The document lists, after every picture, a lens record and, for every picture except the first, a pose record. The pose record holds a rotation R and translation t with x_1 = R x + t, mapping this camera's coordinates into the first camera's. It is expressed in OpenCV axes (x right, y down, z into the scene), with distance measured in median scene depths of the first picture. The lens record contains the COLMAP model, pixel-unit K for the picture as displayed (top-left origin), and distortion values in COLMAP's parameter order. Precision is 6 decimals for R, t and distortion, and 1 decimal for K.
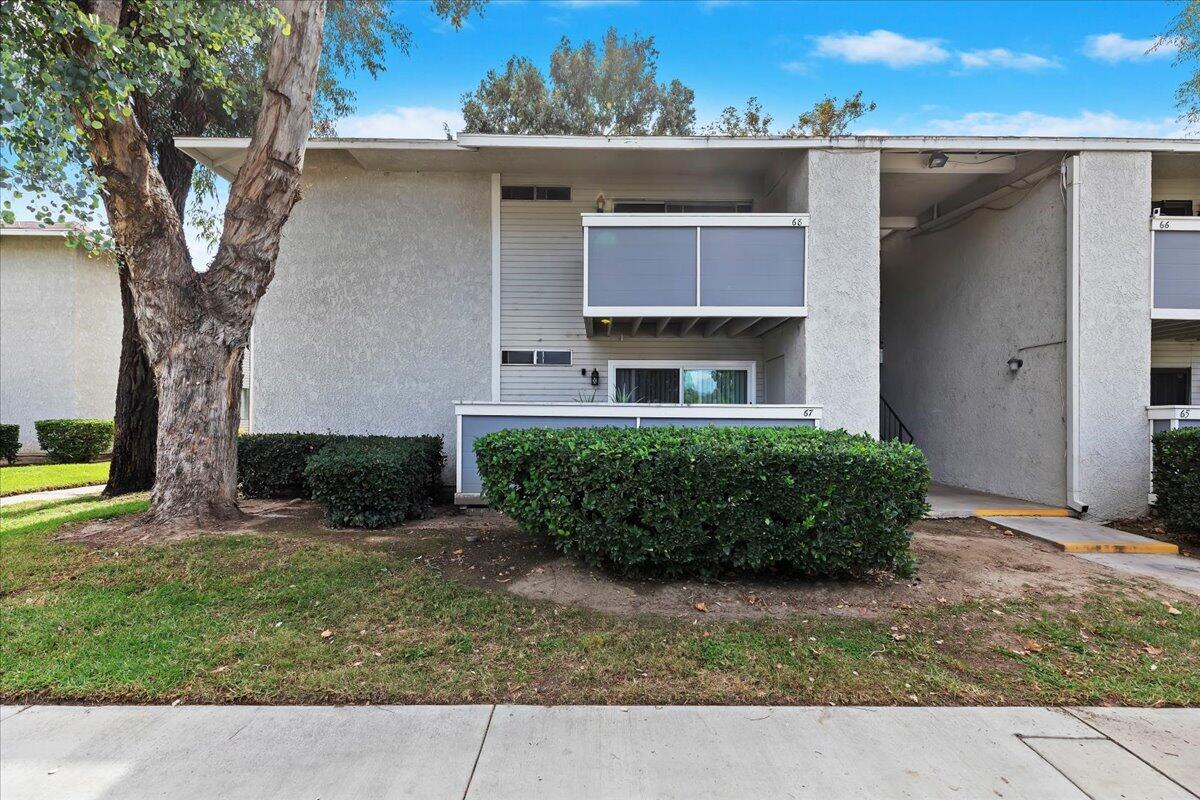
lens RADIAL K [[544.2, 0, 613.9], [0, 544.2, 422.6], [0, 0, 1]] dist [0.011883, -0.002846]
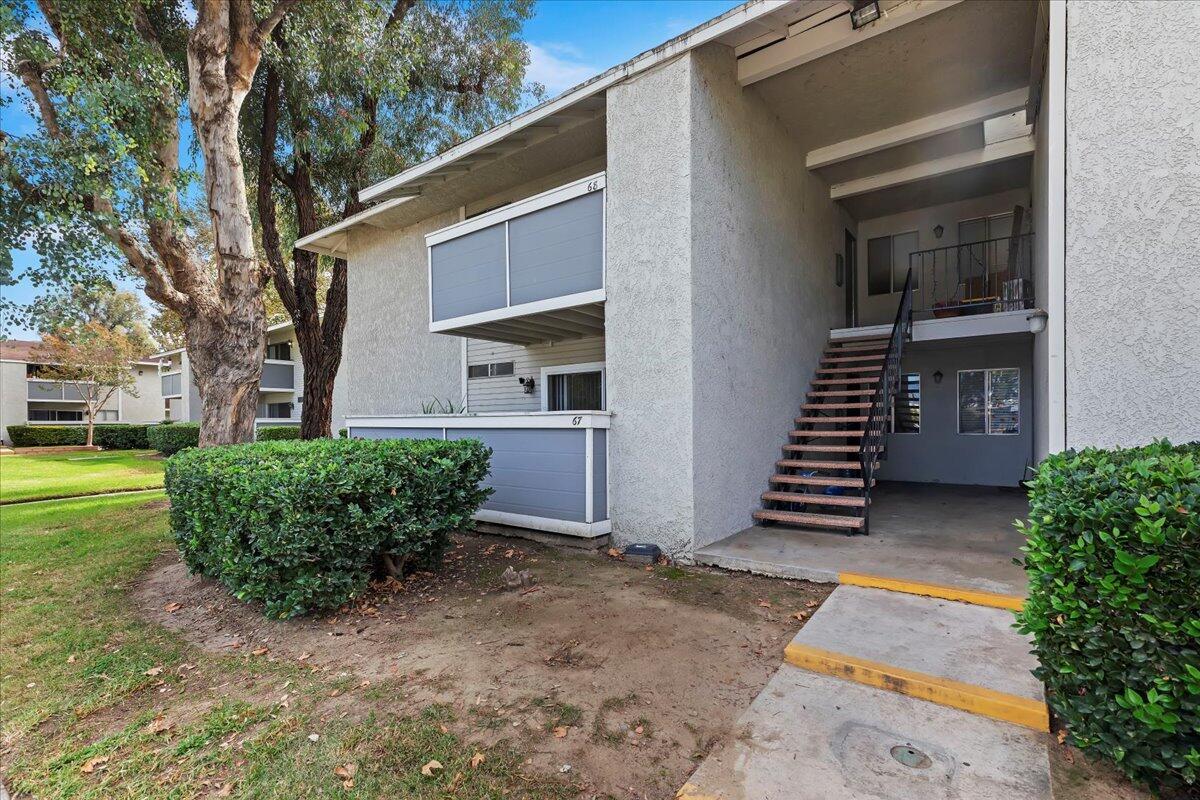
lens RADIAL K [[544.2, 0, 598.4], [0, 544.2, 425.4], [0, 0, 1]] dist [0.011883, -0.002846]
pose [[0.792291, -0.010612, -0.610051, 0.810104], [0.010818, 0.999936, -0.003345, -0.007250], [0.610047, -0.003949, 0.792355, 0.348911]]
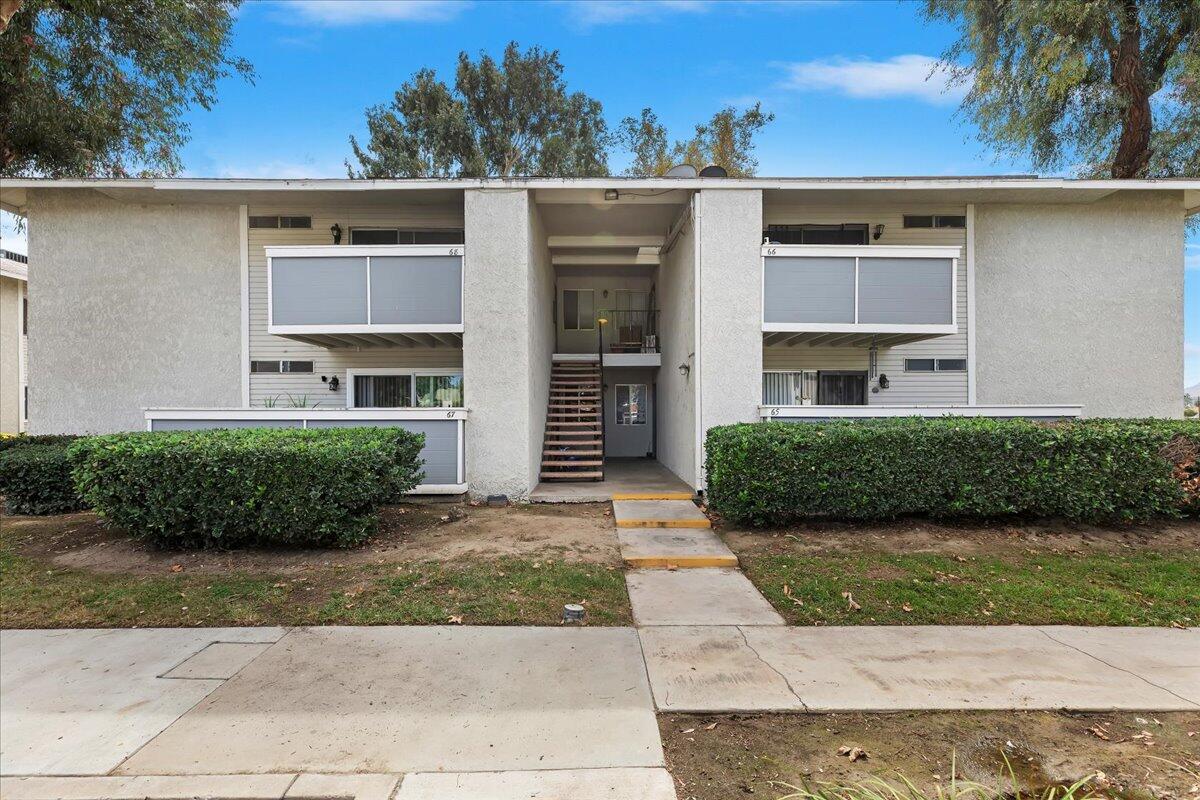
lens RADIAL K [[544.2, 0, 603.3], [0, 544.2, 414.5], [0, 0, 1]] dist [0.011883, -0.002846]
pose [[0.999943, -0.010434, 0.002048, 0.632212], [0.010451, 0.999907, -0.008708, -0.003836], [-0.001957, 0.008729, 0.999960, -0.165628]]
